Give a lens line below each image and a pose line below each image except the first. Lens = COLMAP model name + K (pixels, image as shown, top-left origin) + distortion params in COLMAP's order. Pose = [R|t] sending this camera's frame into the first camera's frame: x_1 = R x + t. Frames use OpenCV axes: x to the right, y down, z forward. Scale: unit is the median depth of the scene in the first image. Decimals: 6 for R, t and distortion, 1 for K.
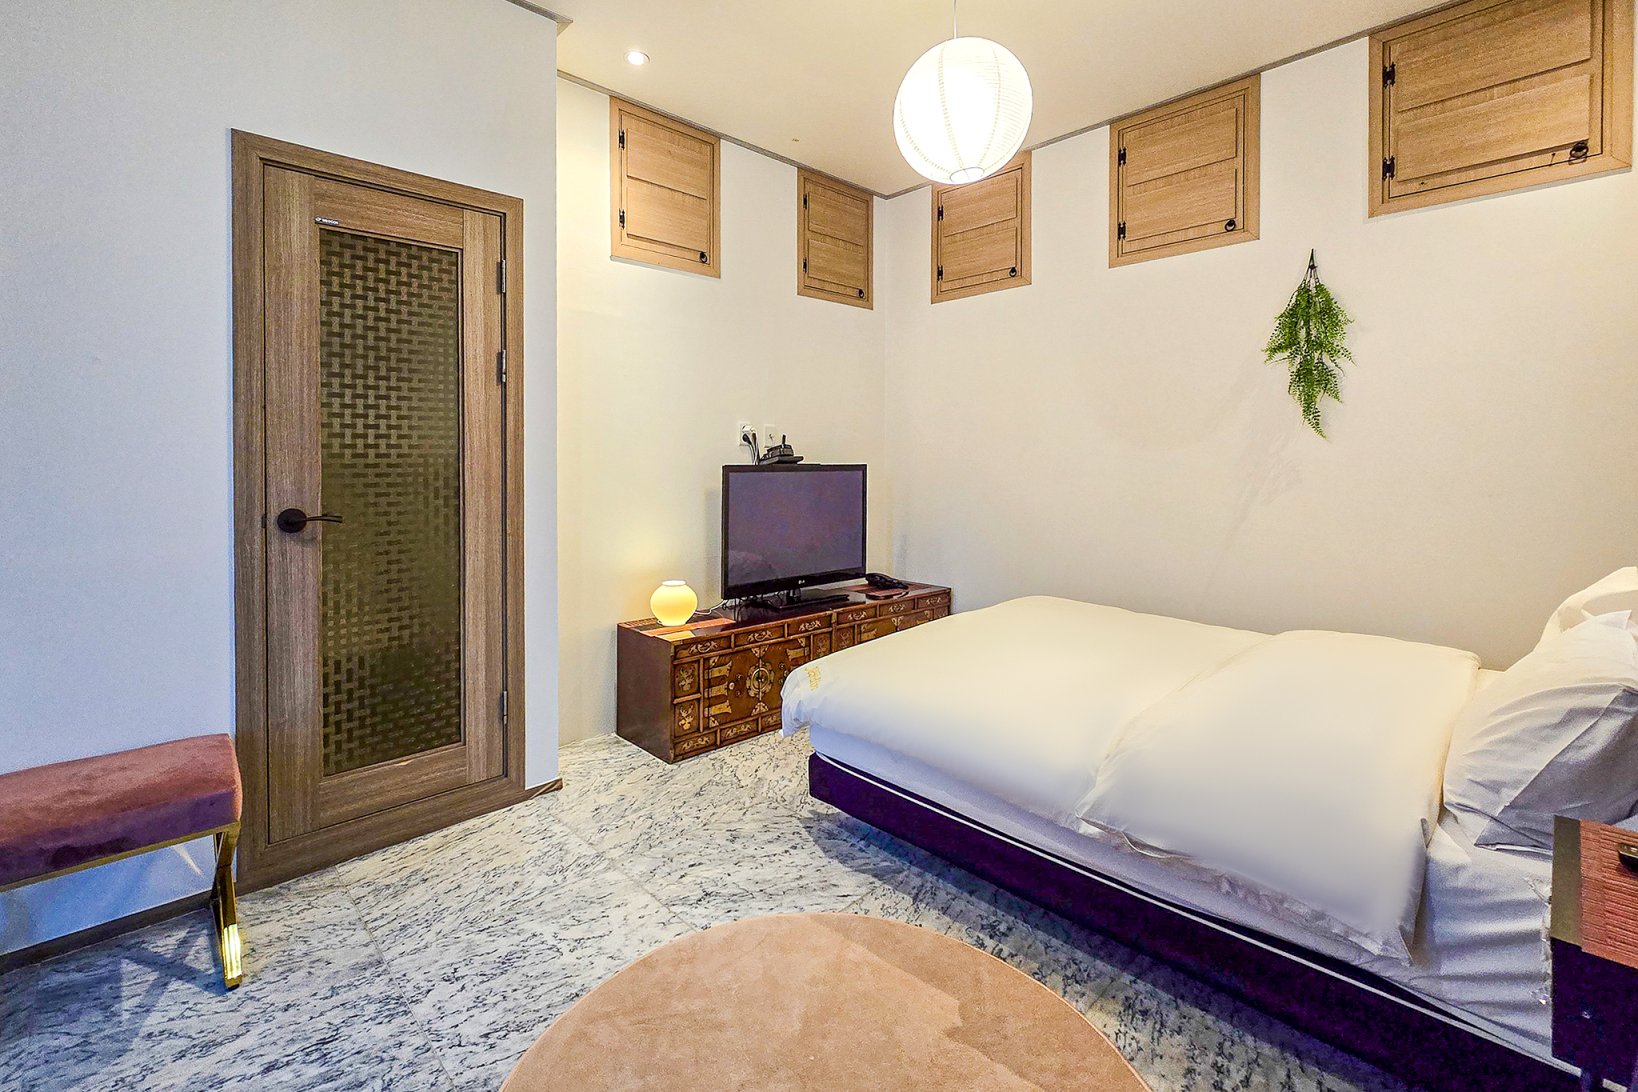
lens RADIAL K [[731.3, 0, 816.3], [0, 731.3, 469.6], [0, 0, 1]] dist [0.012296, -0.013342]
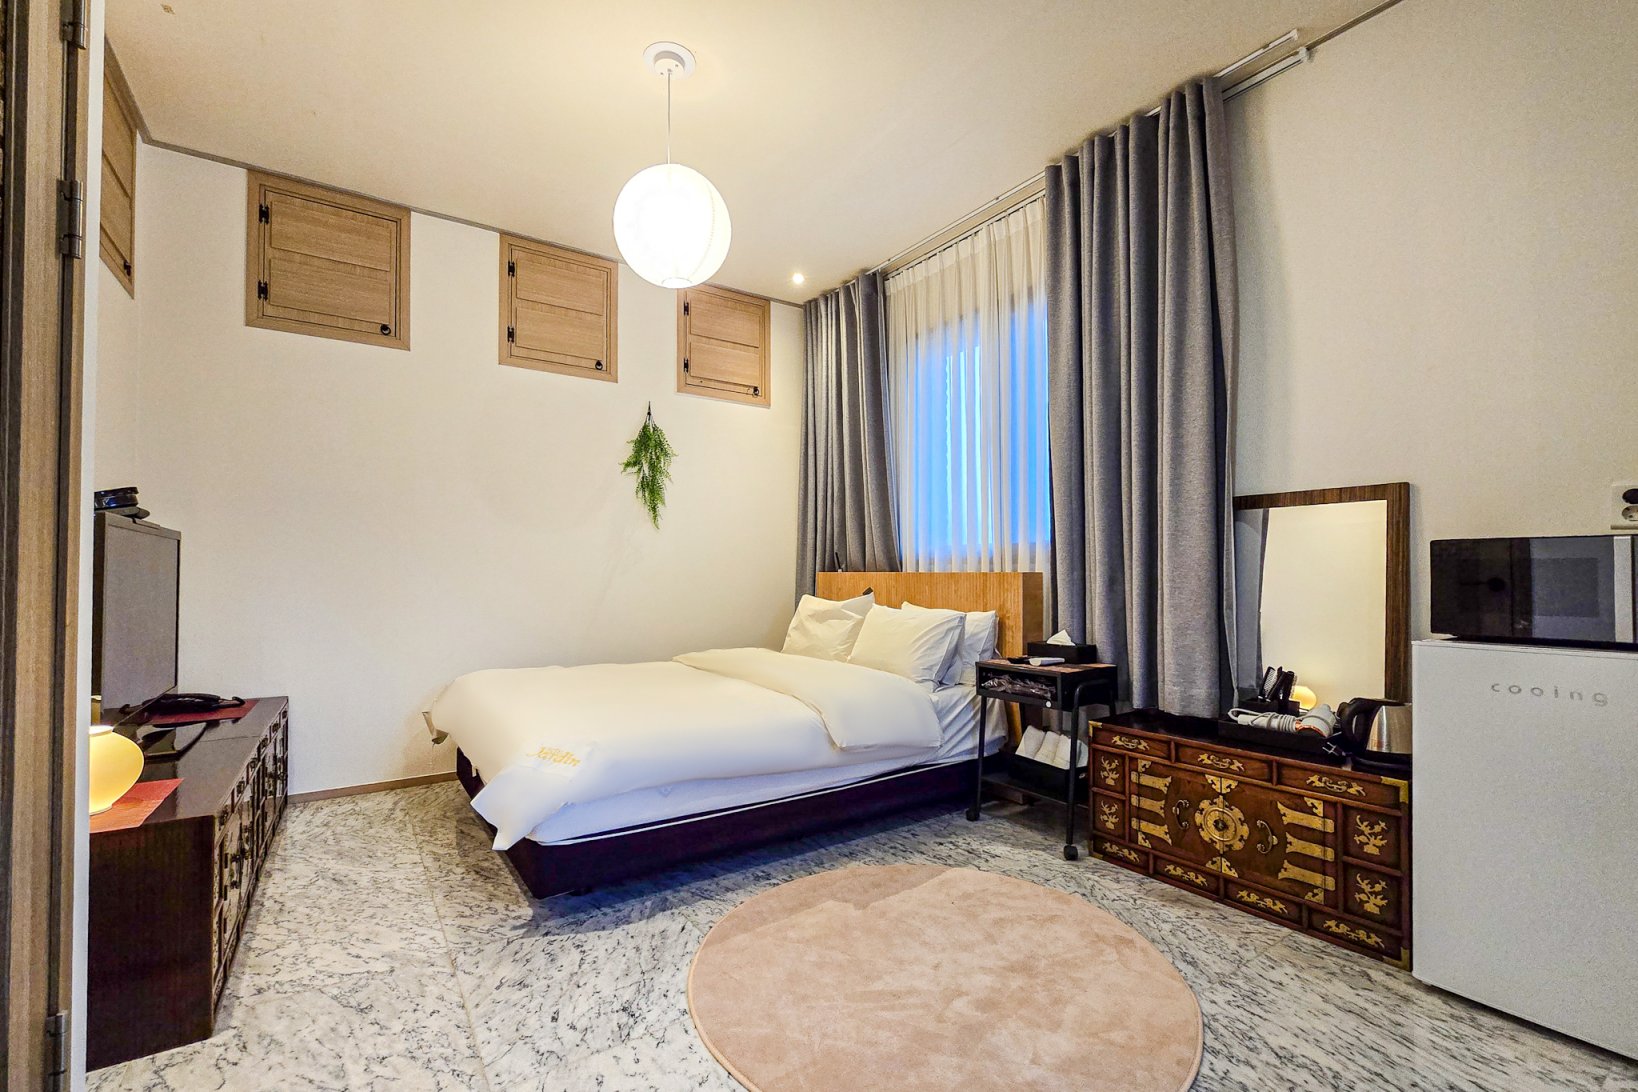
lens RADIAL K [[685.7, 0, 815.6], [0, 685.7, 563.2], [0, 0, 1]] dist [-0.010236, 0.000117]
pose [[0.164413, 0.018703, 0.986214, -0.642462], [0.013287, 0.999688, -0.021173, 0.060685], [-0.986302, 0.016585, 0.164113, 0.461683]]
